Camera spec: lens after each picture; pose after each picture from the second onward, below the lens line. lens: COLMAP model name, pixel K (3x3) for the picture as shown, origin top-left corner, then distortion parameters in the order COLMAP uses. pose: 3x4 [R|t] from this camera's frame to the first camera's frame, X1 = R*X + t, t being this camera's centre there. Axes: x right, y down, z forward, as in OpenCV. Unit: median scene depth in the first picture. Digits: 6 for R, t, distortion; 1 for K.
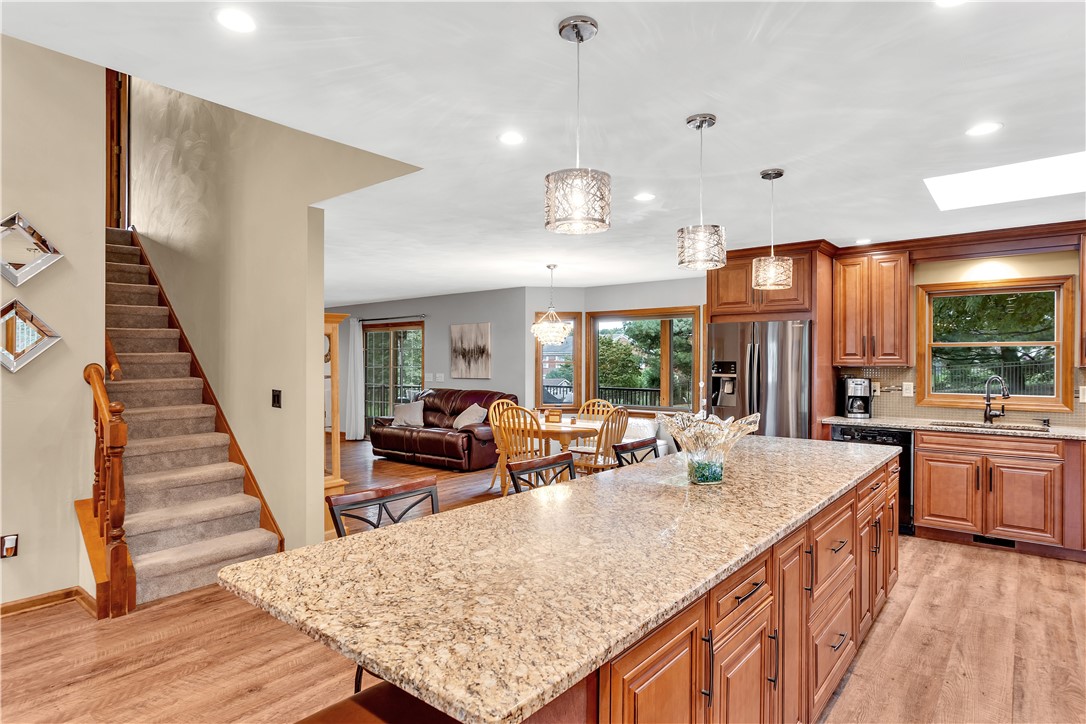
lens RADIAL K [[596.0, 0, 543.0], [0, 596.0, 362.0], [0, 0, 1]] dist [-0.027826, 0.019260]
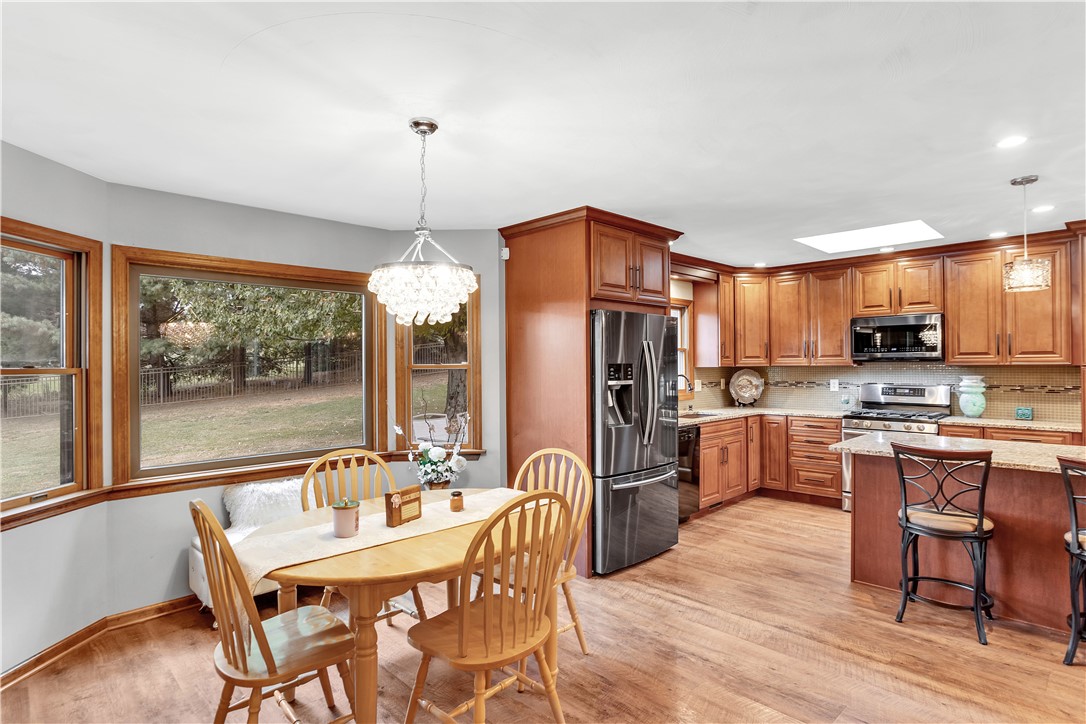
lens RADIAL K [[567.4, 0, 543.0], [0, 567.4, 362.0], [0, 0, 1]] dist [-0.034809, 0.020758]
pose [[0.112881, 0.000553, 0.993608, -0.399425], [0.009687, 0.999952, -0.001657, -0.002552], [-0.993561, 0.009812, 0.112870, 1.005372]]
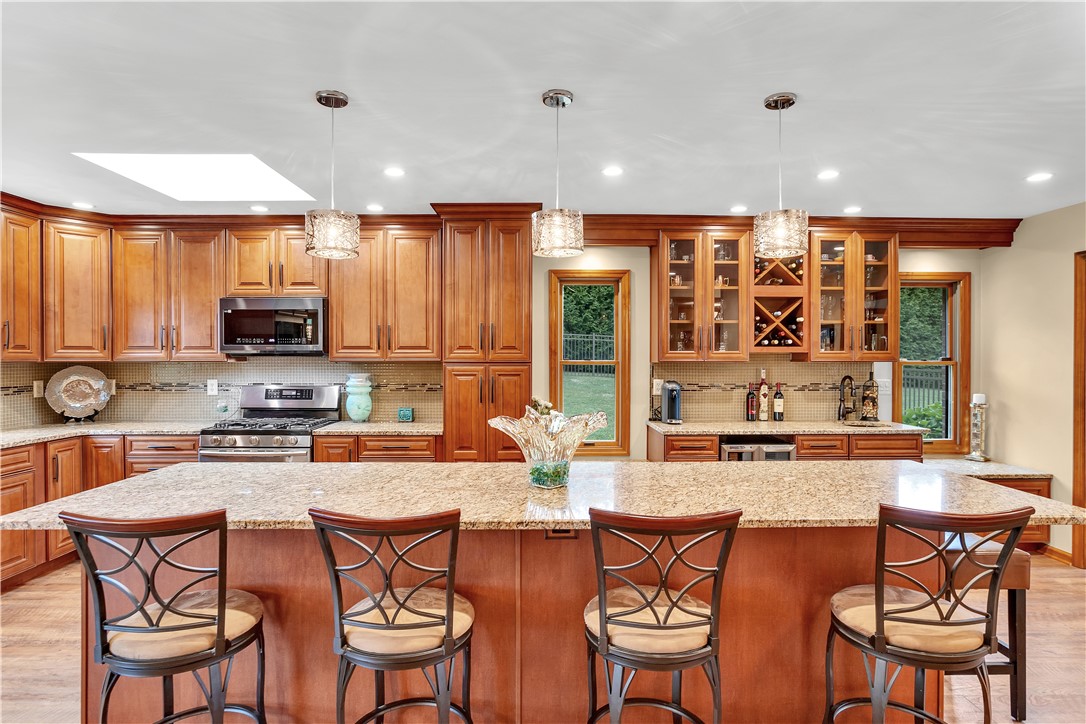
lens RADIAL K [[567.4, 0, 543.0], [0, 567.4, 362.0], [0, 0, 1]] dist [-0.034809, 0.020758]
pose [[-0.641556, -0.009759, 0.767014, -0.184540], [-0.000126, 0.999920, 0.012617, -0.000850], [-0.767076, 0.007998, -0.641506, 0.722784]]
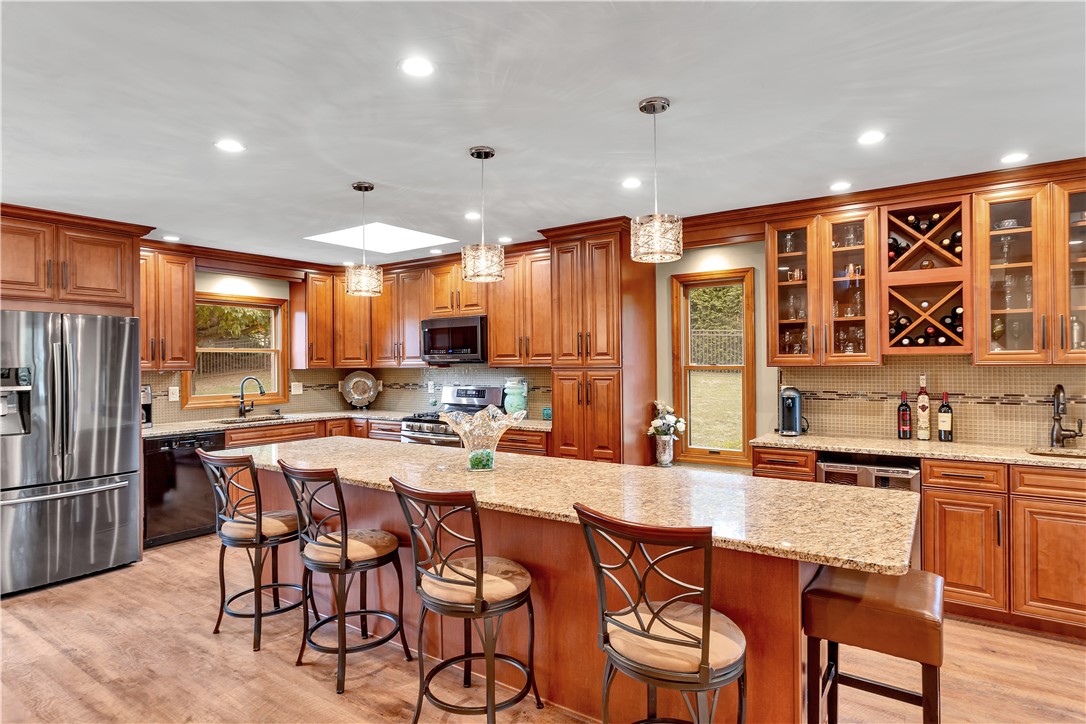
lens RADIAL K [[586.9, 0, 543.0], [0, 586.9, 362.0], [0, 0, 1]] dist [-0.030921, 0.023281]
pose [[-0.080171, -0.000881, 0.996781, -0.392705], [0.011892, 0.999928, 0.001840, -0.001490], [-0.996710, 0.012001, -0.080155, 0.443939]]
